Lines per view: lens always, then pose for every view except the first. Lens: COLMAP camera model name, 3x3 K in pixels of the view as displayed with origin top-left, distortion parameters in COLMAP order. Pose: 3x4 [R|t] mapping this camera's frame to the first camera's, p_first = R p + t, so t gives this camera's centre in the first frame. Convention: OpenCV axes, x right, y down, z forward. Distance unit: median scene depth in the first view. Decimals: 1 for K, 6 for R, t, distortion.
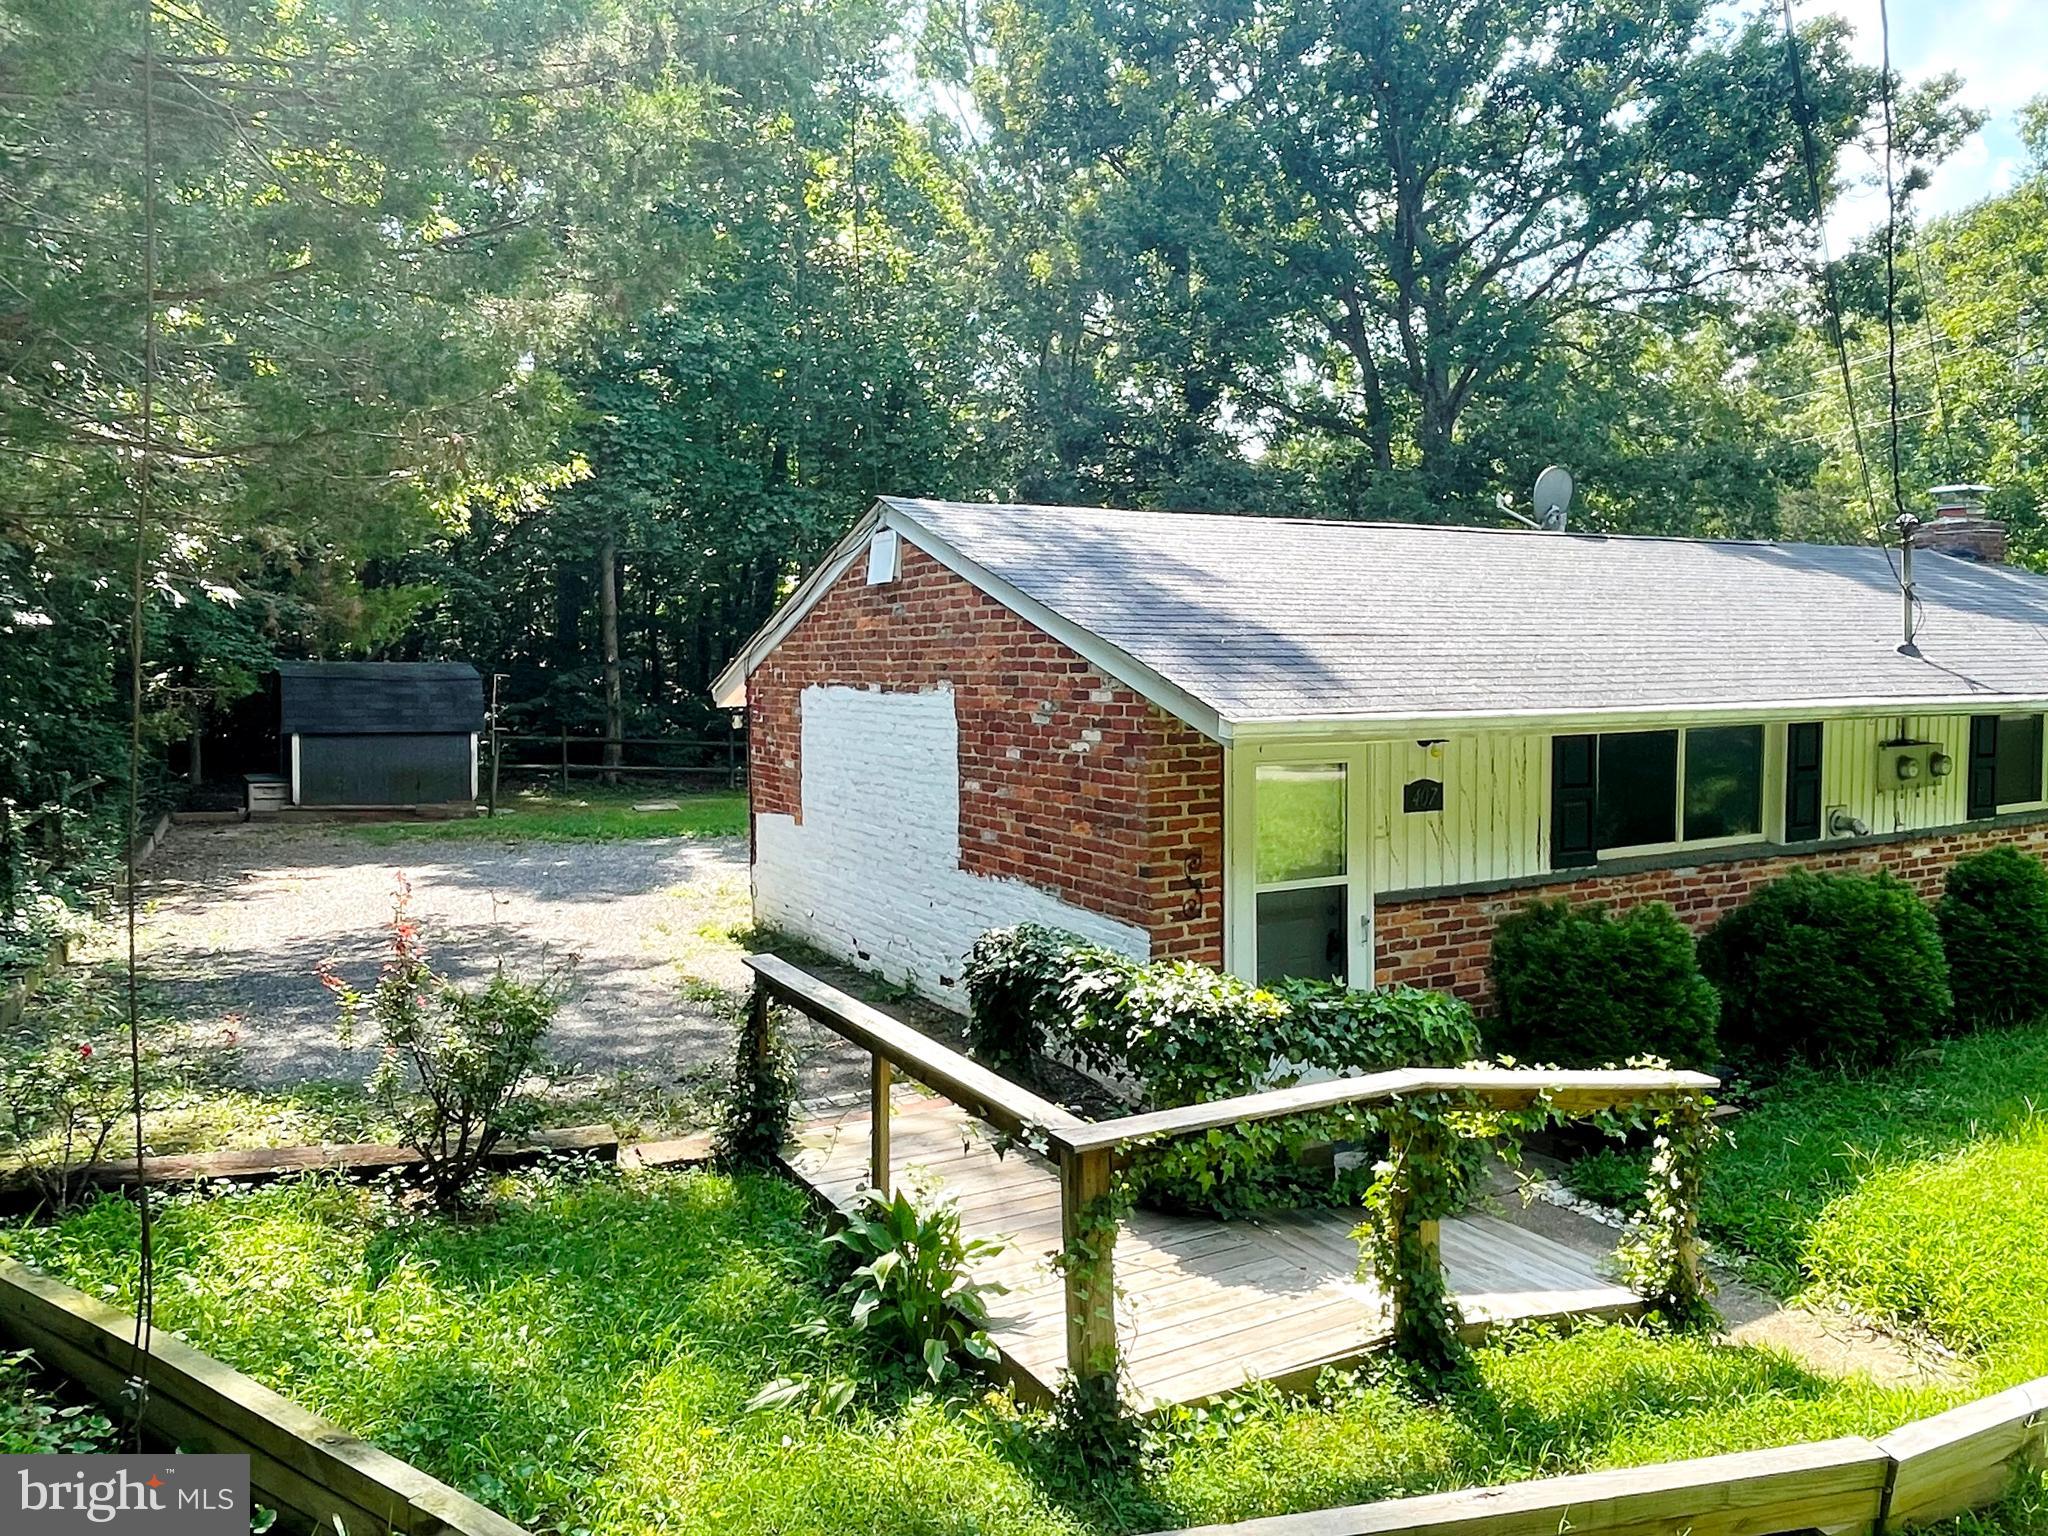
lens RADIAL K [[1393.0, 0, 1026.0], [0, 1393.0, 793.8], [0, 0, 1]] dist [-0.005049, -0.003768]
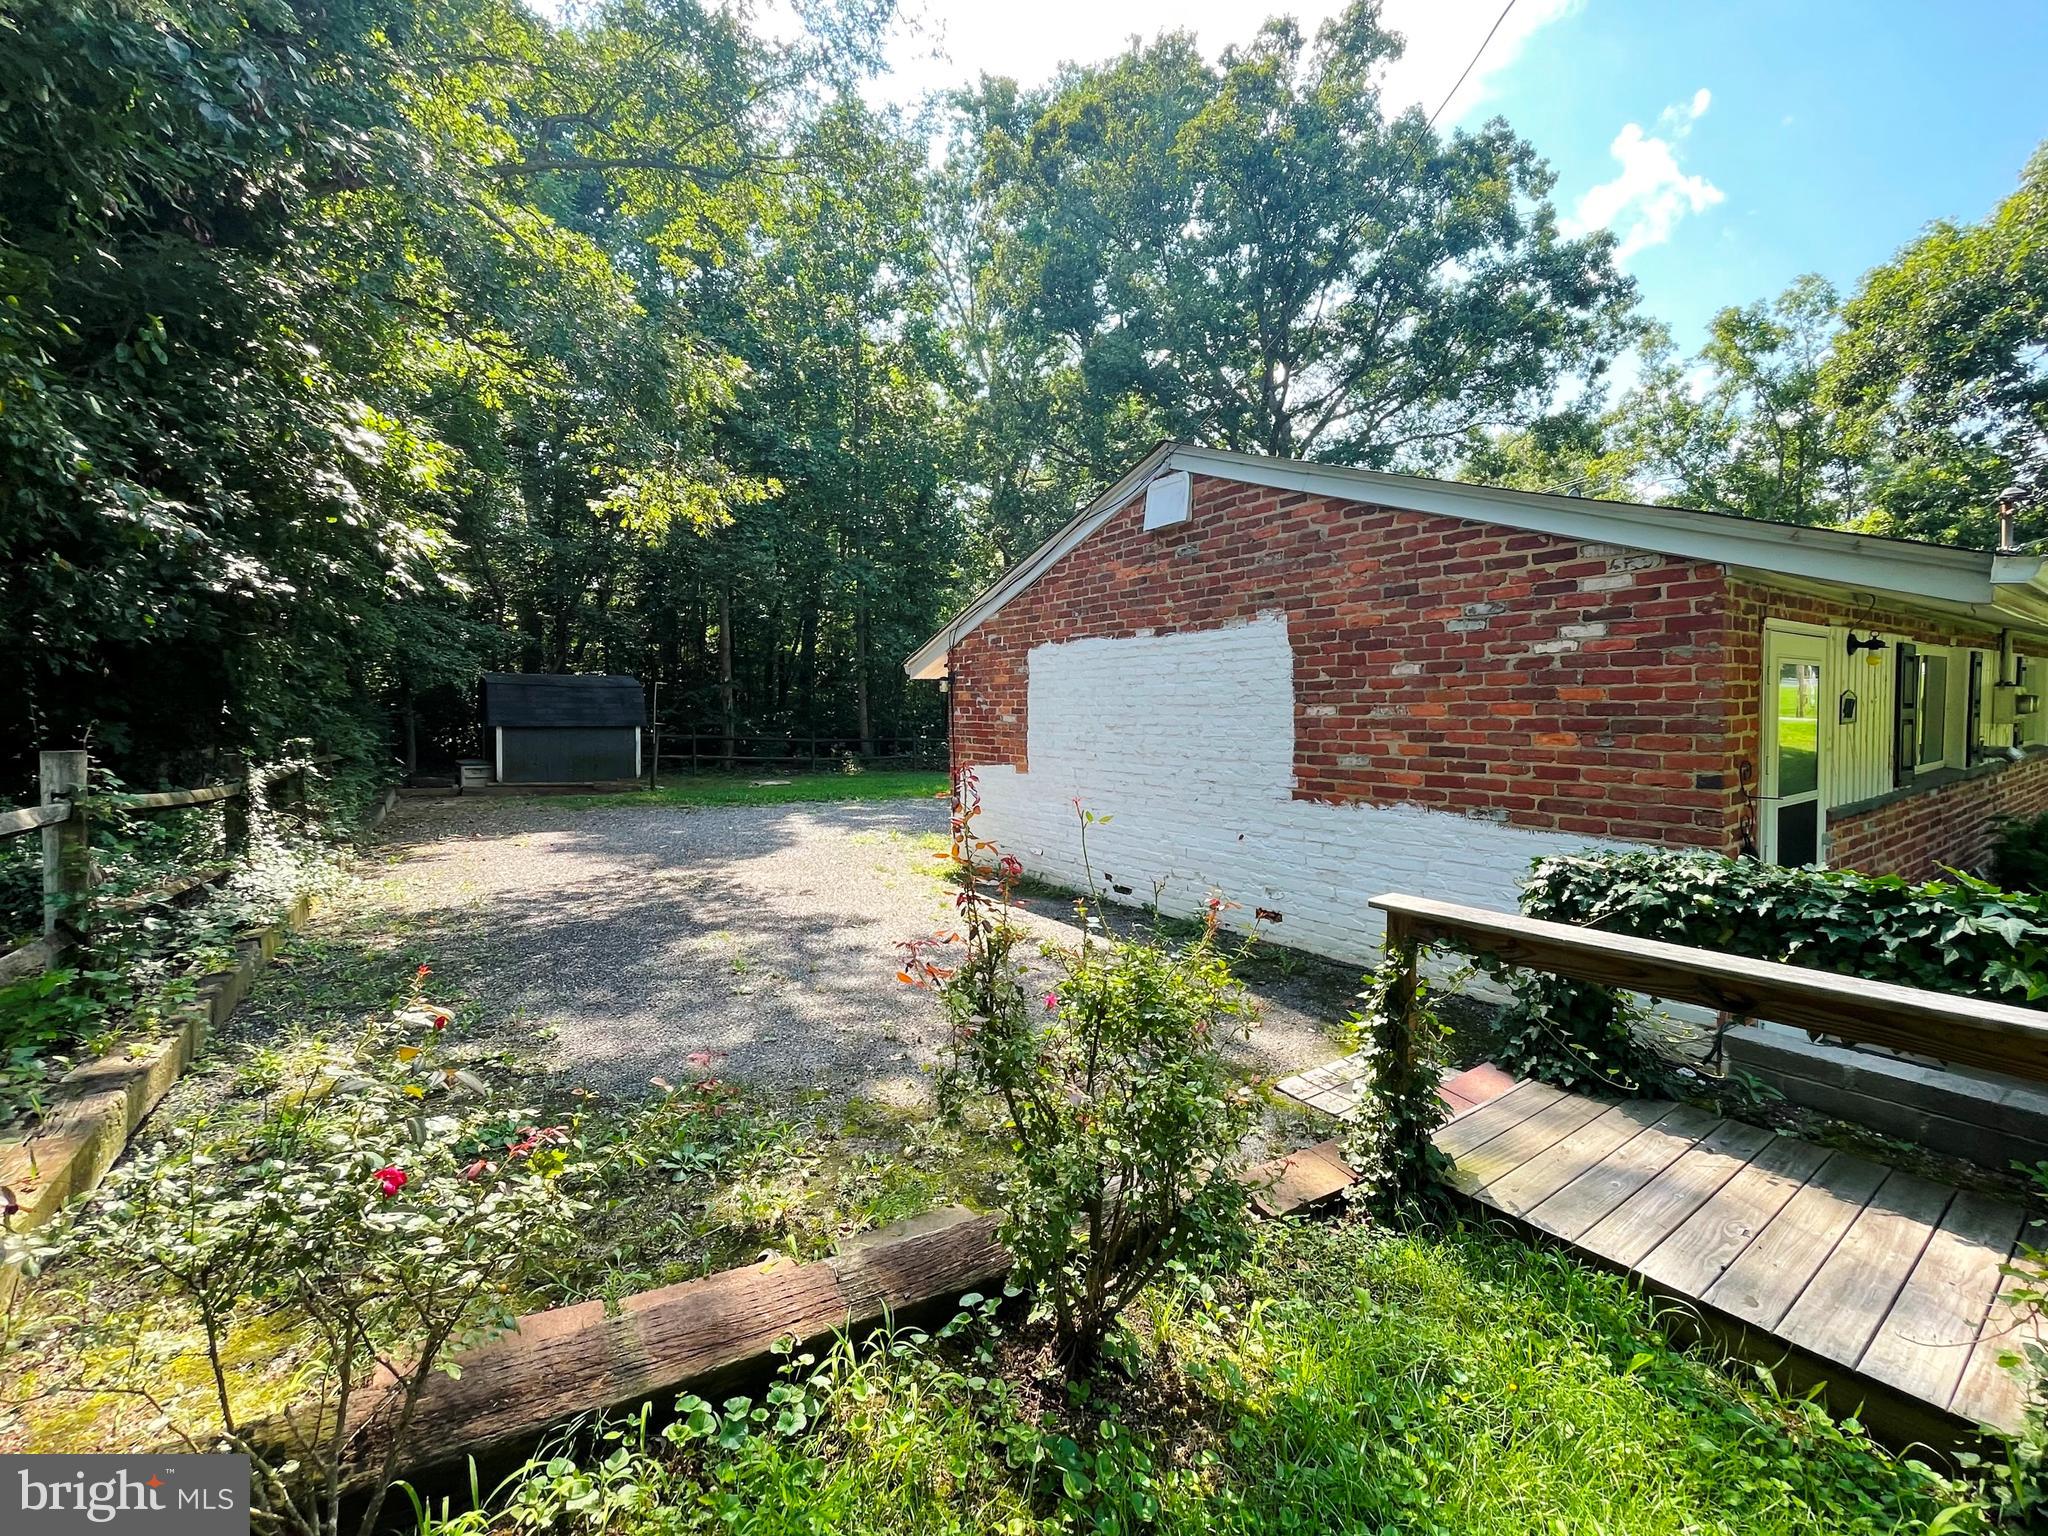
lens RADIAL K [[841.4, 0, 1008.0], [0, 841.4, 775.1], [0, 0, 1]] dist [-0.001396, -0.000082]
pose [[0.995761, -0.010440, 0.091382, -0.230920], [0.011809, 0.999826, -0.014446, 0.033085], [-0.091216, 0.015464, 0.995711, 0.329380]]
